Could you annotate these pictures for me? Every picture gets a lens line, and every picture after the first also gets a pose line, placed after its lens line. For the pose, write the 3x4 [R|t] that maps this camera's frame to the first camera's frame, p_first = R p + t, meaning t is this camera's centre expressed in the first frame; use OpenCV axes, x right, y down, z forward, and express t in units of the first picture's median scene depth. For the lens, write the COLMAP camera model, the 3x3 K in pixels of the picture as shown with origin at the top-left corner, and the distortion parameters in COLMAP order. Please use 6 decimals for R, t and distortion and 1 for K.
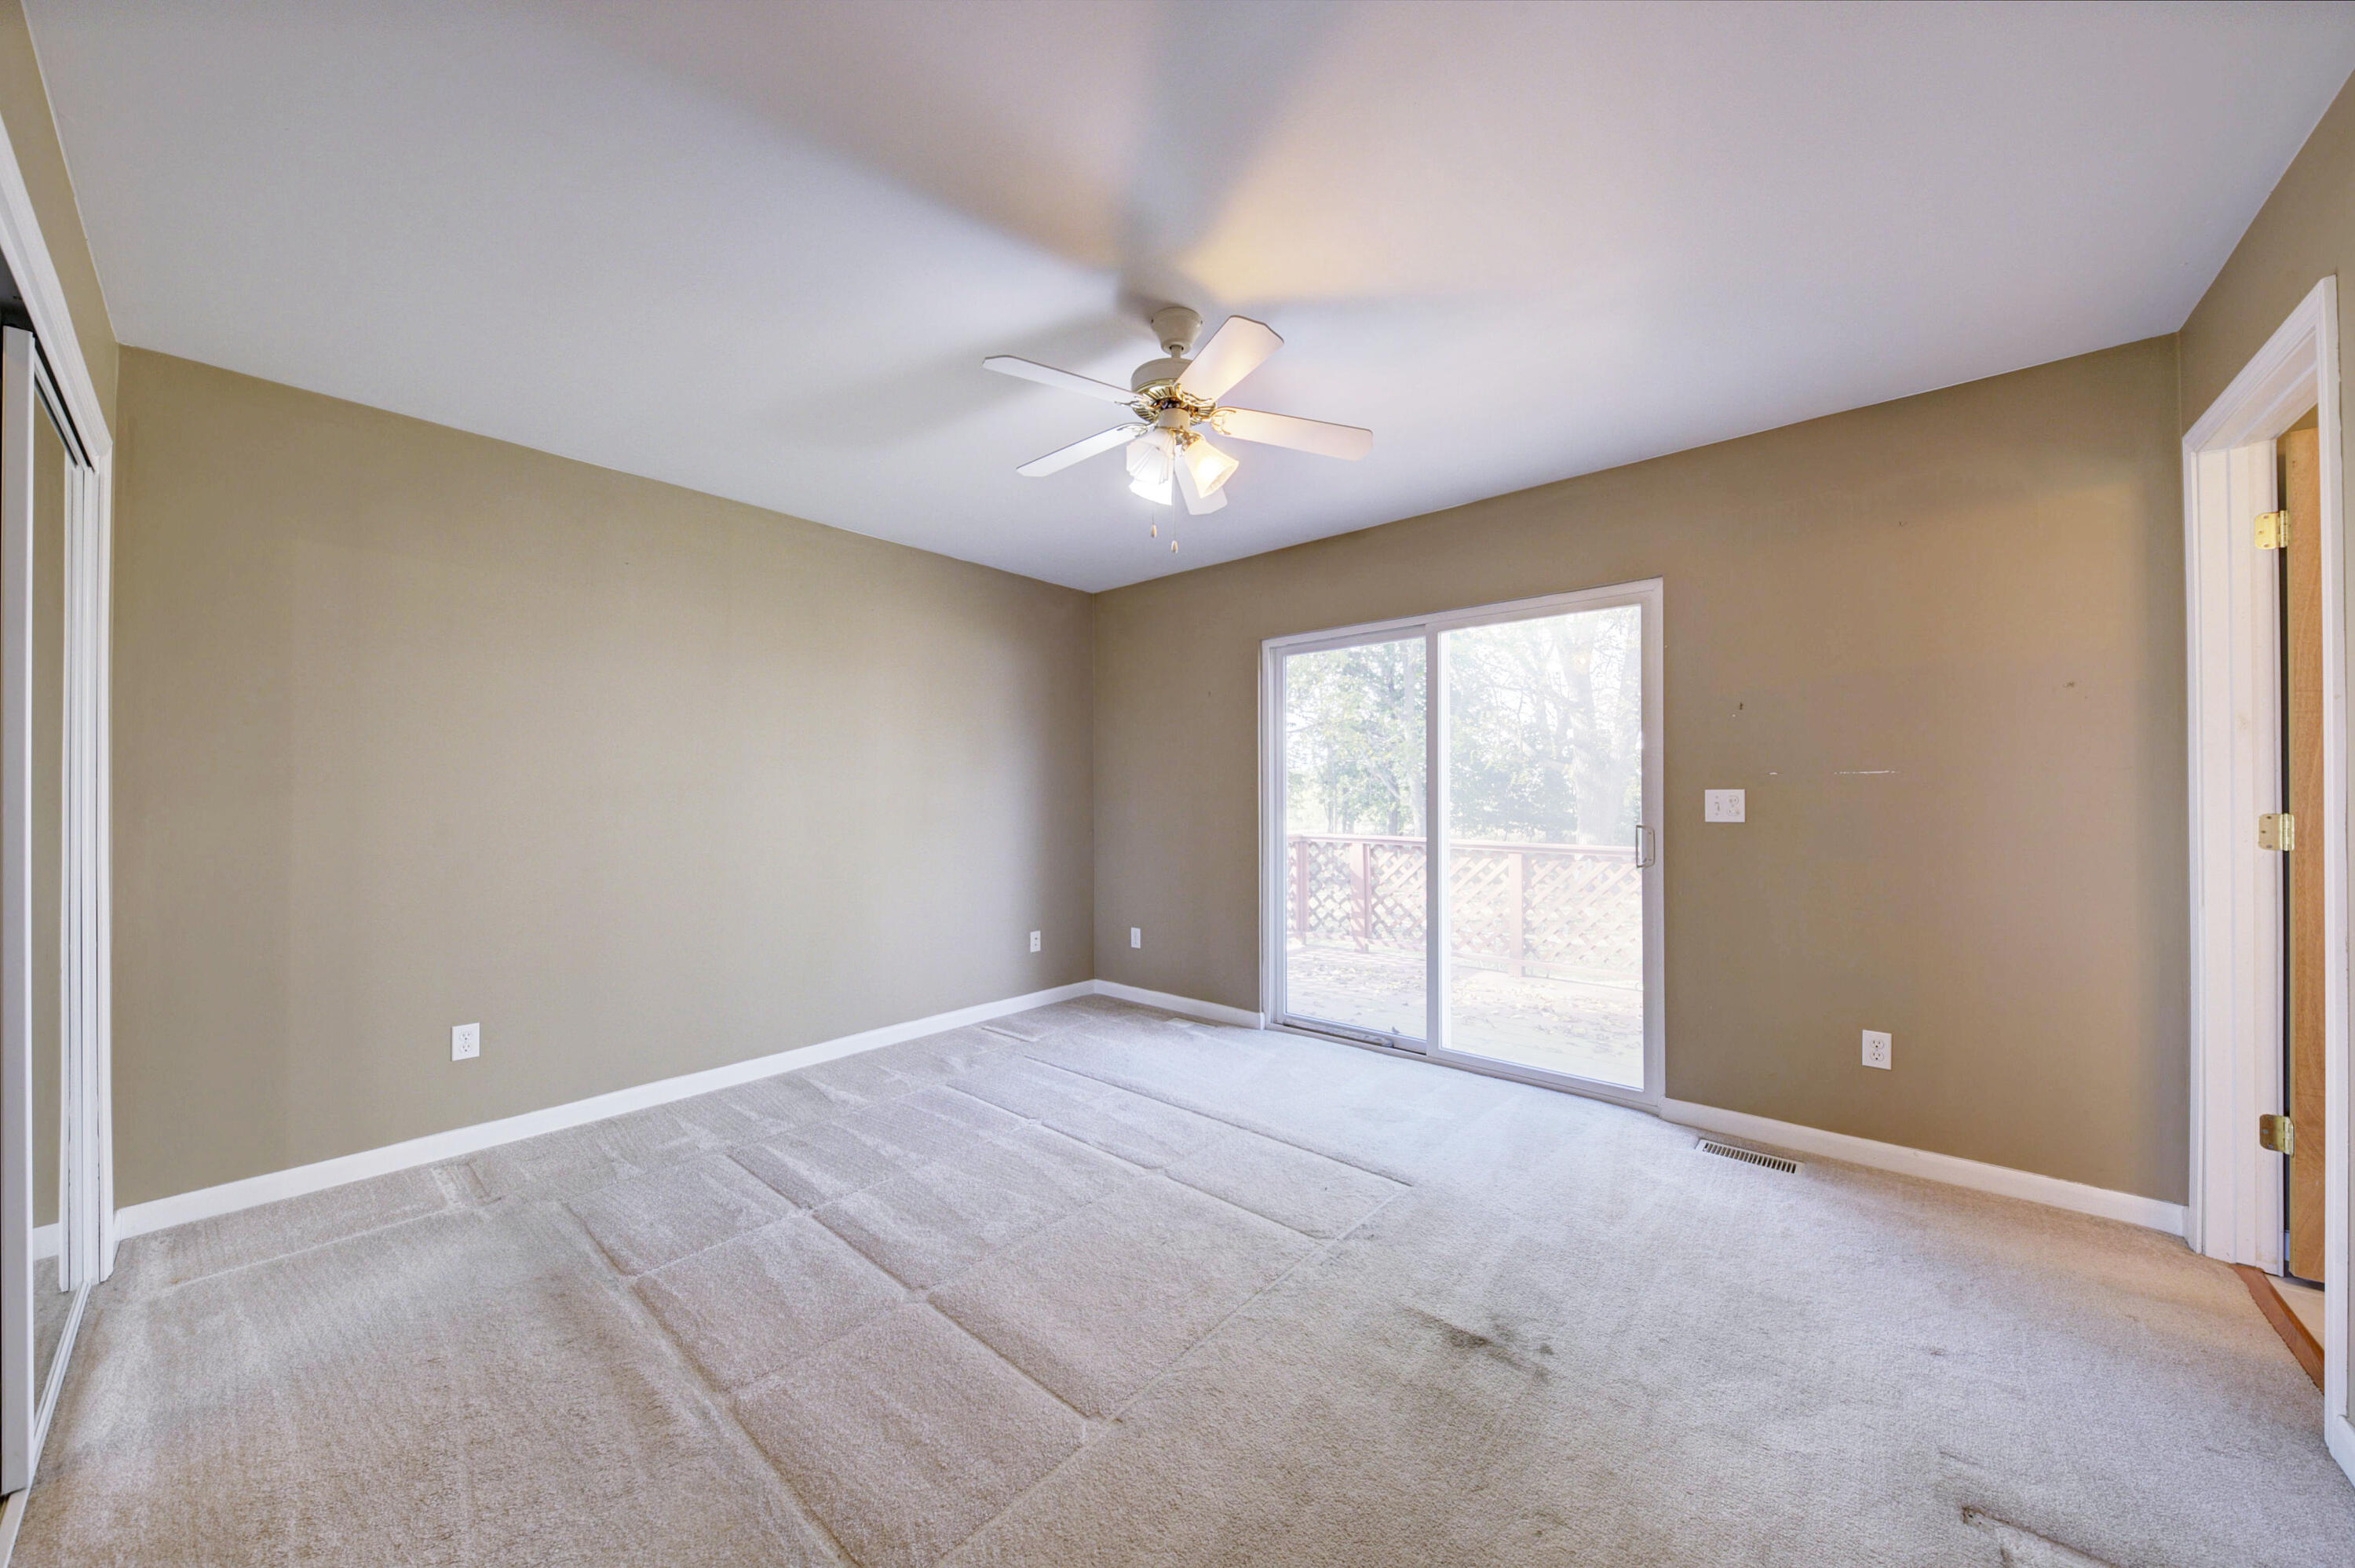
lens RADIAL K [[815.7, 0, 1164.6], [0, 815.7, 793.2], [0, 0, 1]] dist [0.003597, -0.003134]
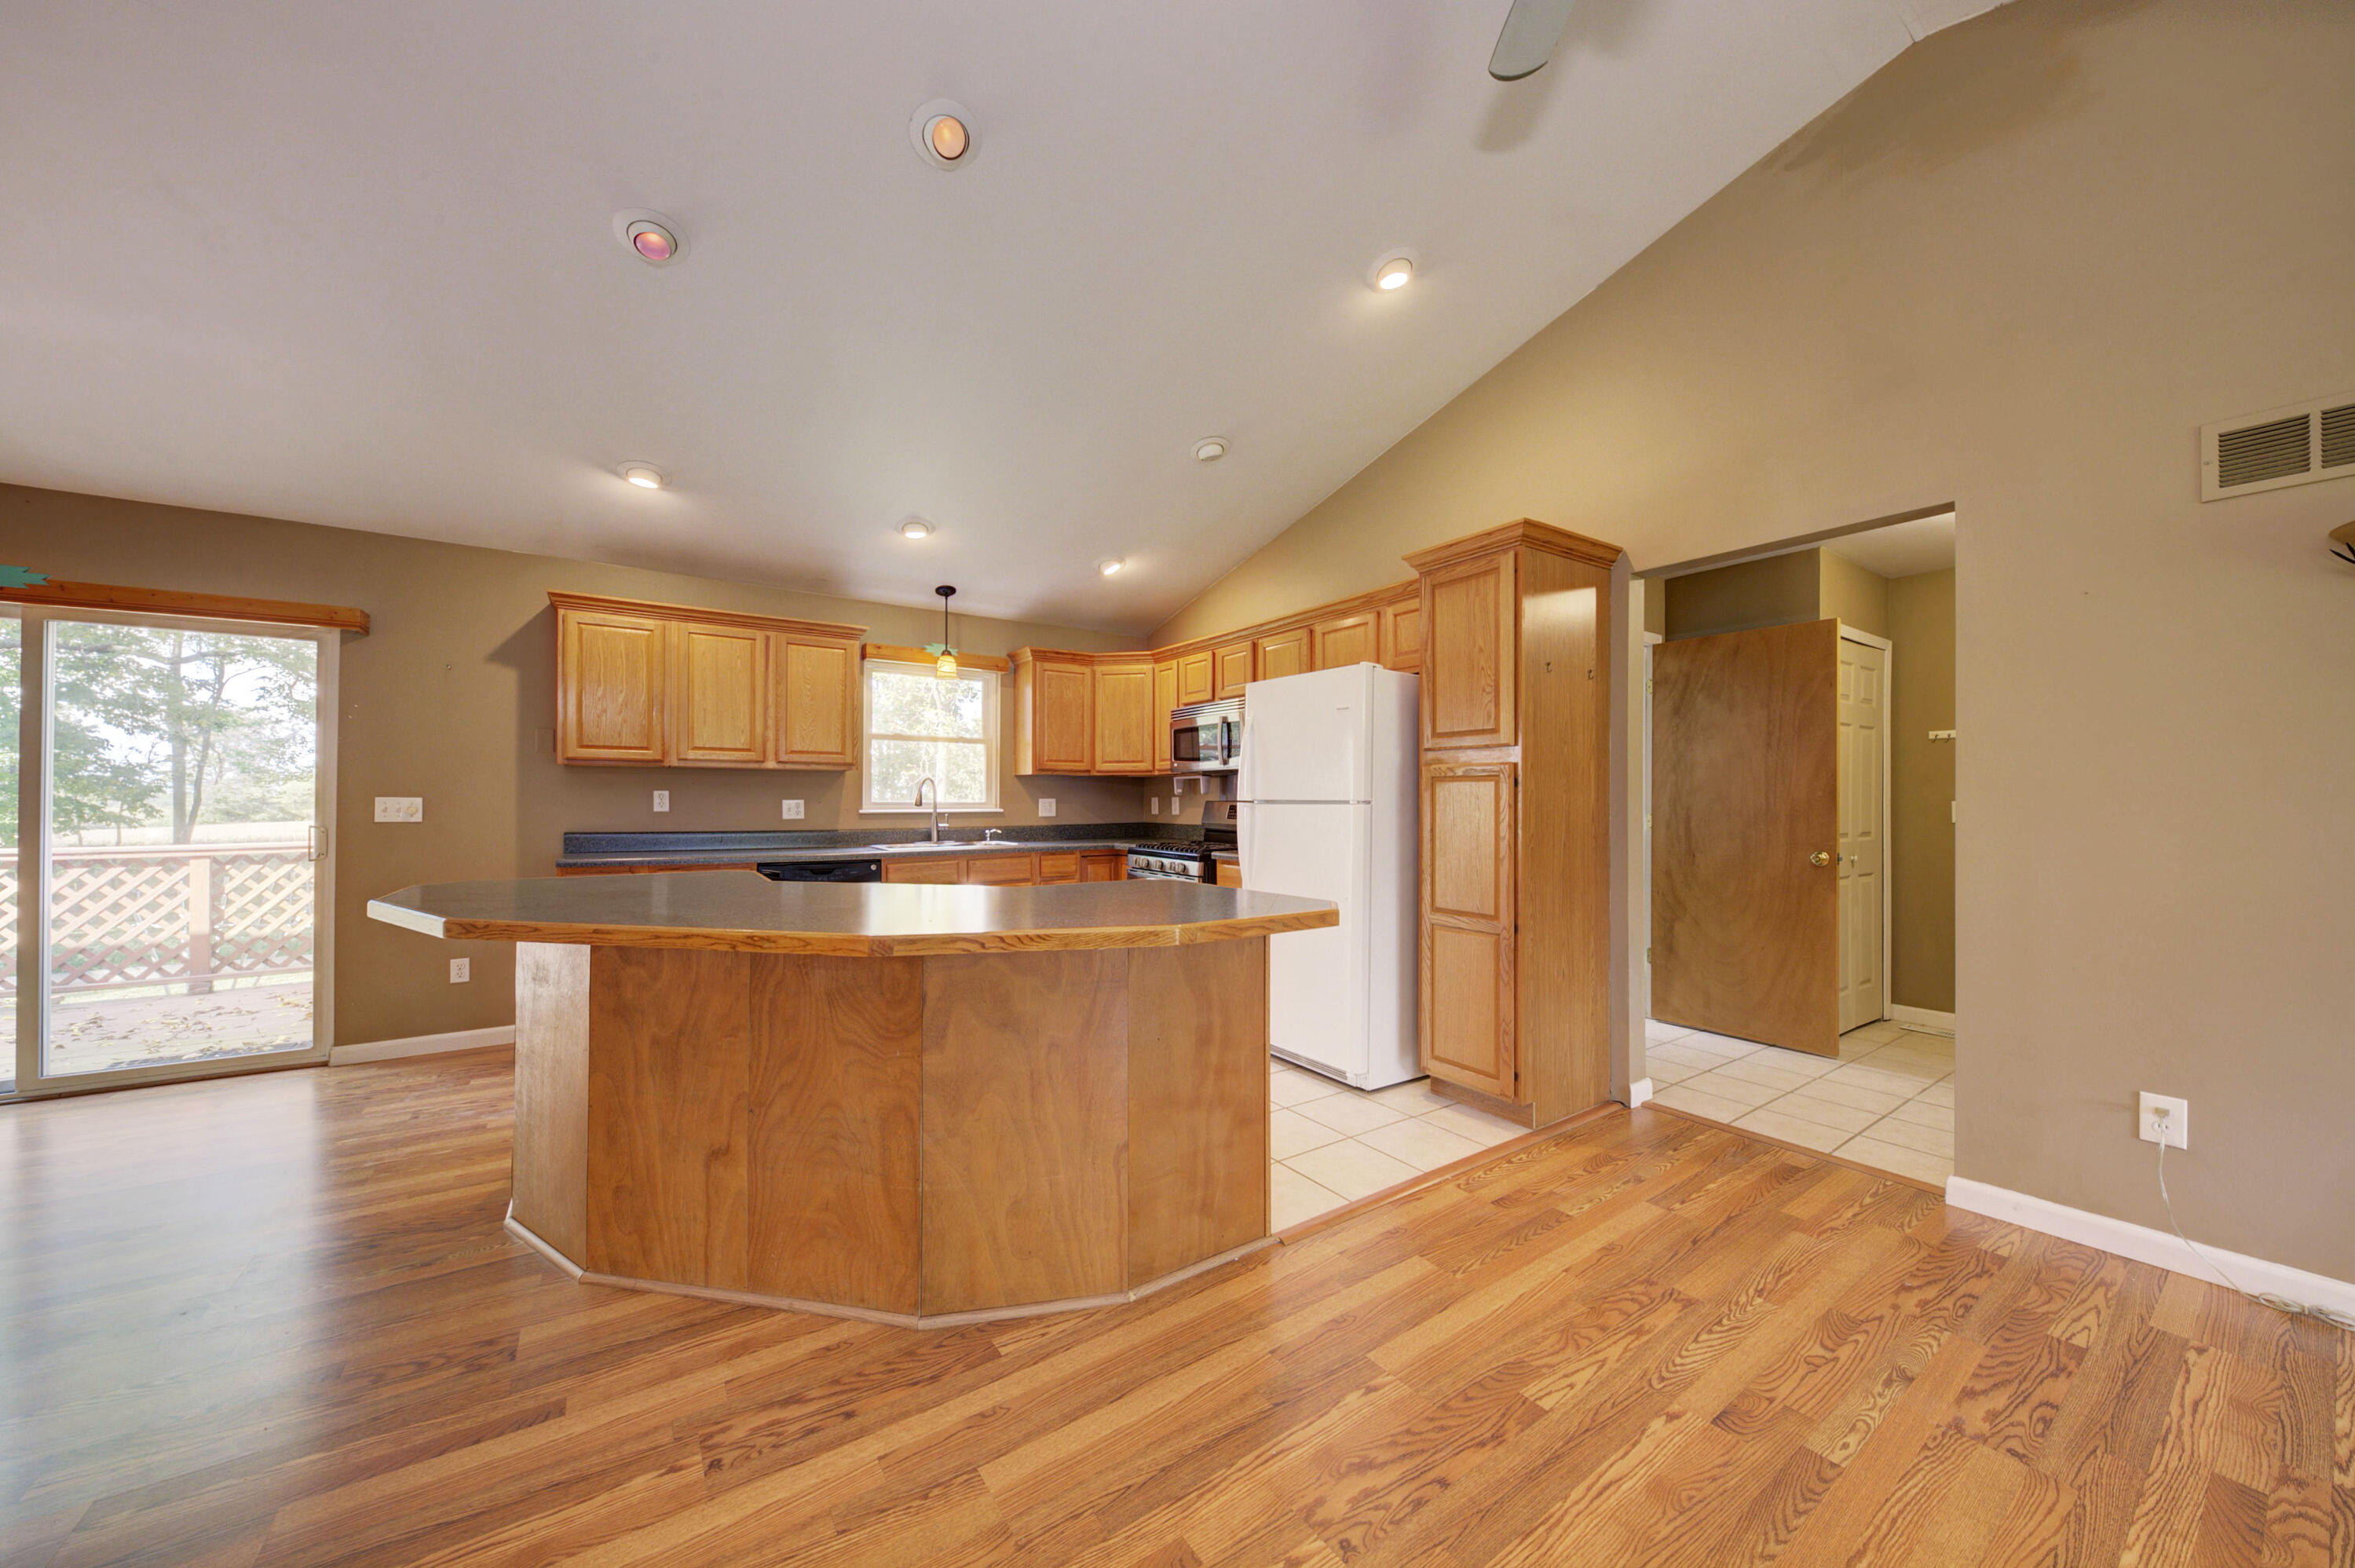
lens RADIAL K [[815.7, 0, 1172.6], [0, 815.7, 793.5], [0, 0, 1]] dist [0.003597, -0.003134]
pose [[0.252319, -0.001410, 0.967643, -0.217821], [-0.016837, 0.999841, 0.005847, -0.032268], [-0.967498, -0.017767, 0.252255, -0.446932]]
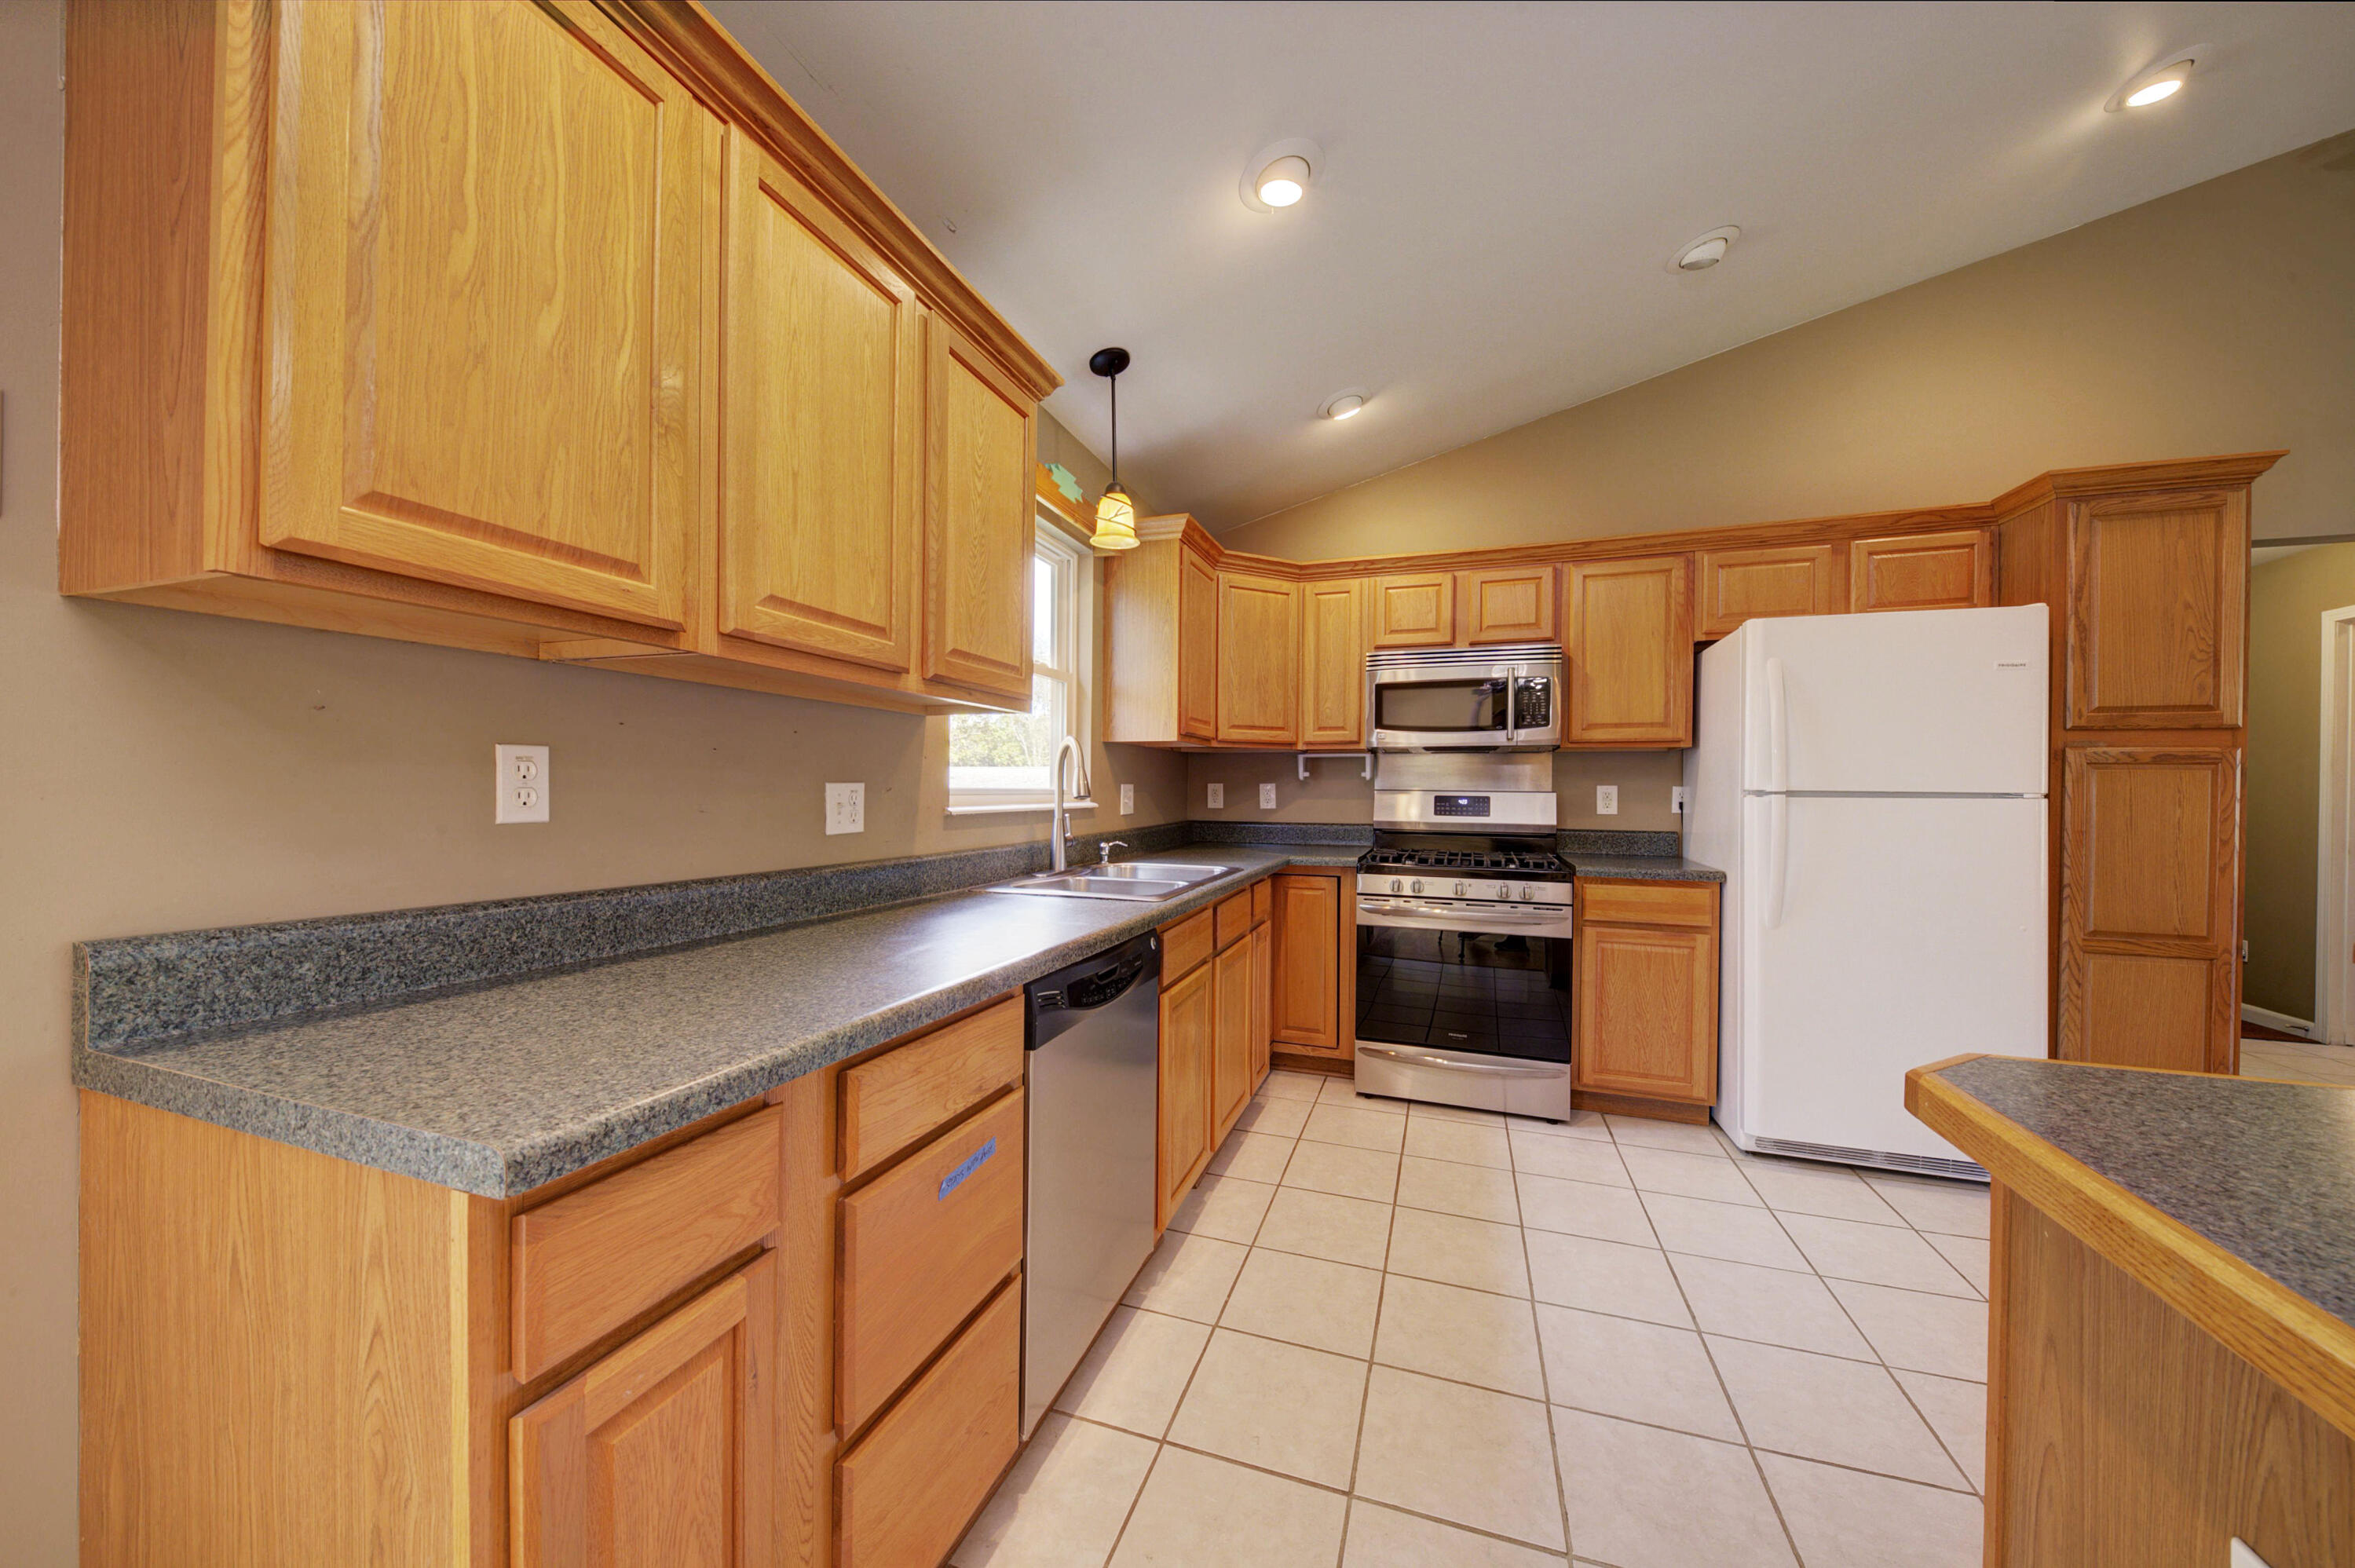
lens RADIAL K [[815.7, 0, 1180.3], [0, 815.7, 791.6], [0, 0, 1]] dist [0.003597, -0.003134]
pose [[-0.374697, -0.014976, 0.927026, 0.385386], [-0.028284, 0.999589, 0.004716, -0.006241], [-0.926716, -0.024453, -0.374966, 0.506891]]
